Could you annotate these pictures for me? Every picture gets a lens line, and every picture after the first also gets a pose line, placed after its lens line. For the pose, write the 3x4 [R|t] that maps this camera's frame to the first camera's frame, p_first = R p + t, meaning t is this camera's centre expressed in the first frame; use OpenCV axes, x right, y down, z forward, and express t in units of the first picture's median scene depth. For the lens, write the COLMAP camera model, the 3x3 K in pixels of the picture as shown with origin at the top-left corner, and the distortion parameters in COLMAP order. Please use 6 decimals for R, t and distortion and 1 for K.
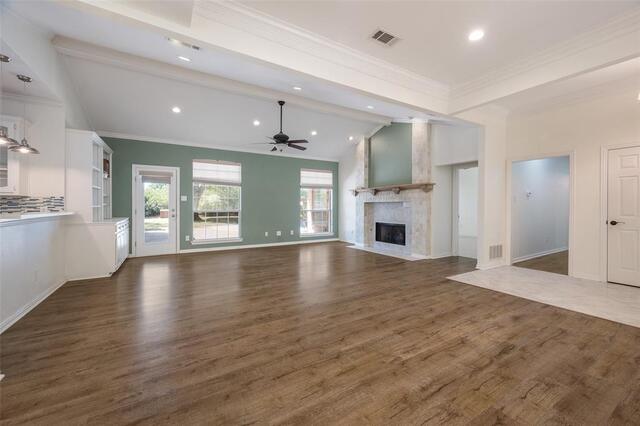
lens RADIAL K [[257.3, 0, 323.4], [0, 257.3, 207.8], [0, 0, 1]] dist [0.000266, 0.002161]
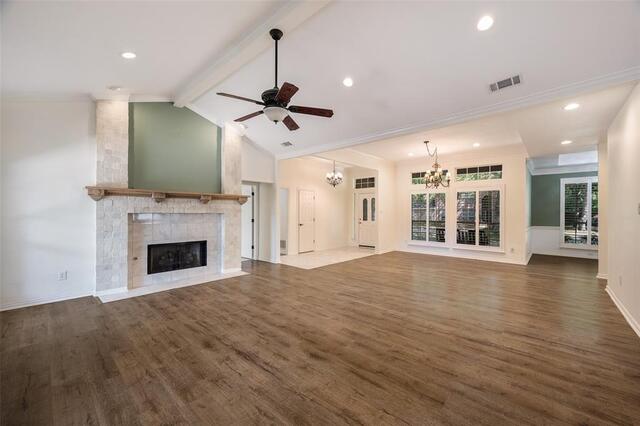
lens RADIAL K [[257.3, 0, 320.3], [0, 257.3, 214.1], [0, 0, 1]] dist [0.000266, 0.002161]
pose [[-0.272062, -0.003667, 0.962273, -0.966907], [0.003378, 0.999983, 0.004766, -0.038441], [-0.962274, 0.004547, -0.272045, 1.423283]]
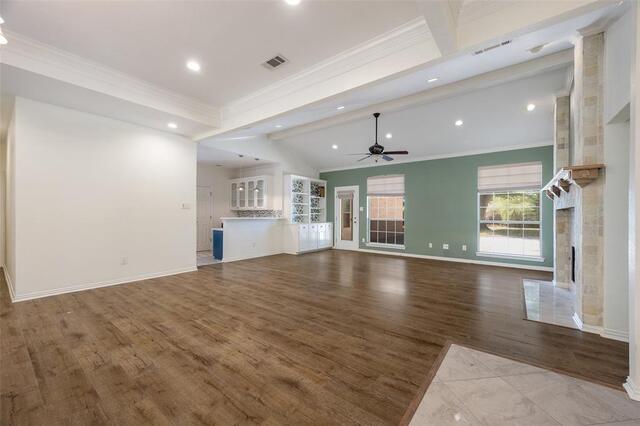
lens RADIAL K [[257.3, 0, 319.3], [0, 257.3, 212.8], [0, 0, 1]] dist [0.000266, 0.002161]
pose [[0.355074, -0.005669, -0.934821, 0.958292], [-0.011357, 0.999882, -0.010377, -0.002731], [0.934769, 0.014302, 0.354968, 0.567810]]
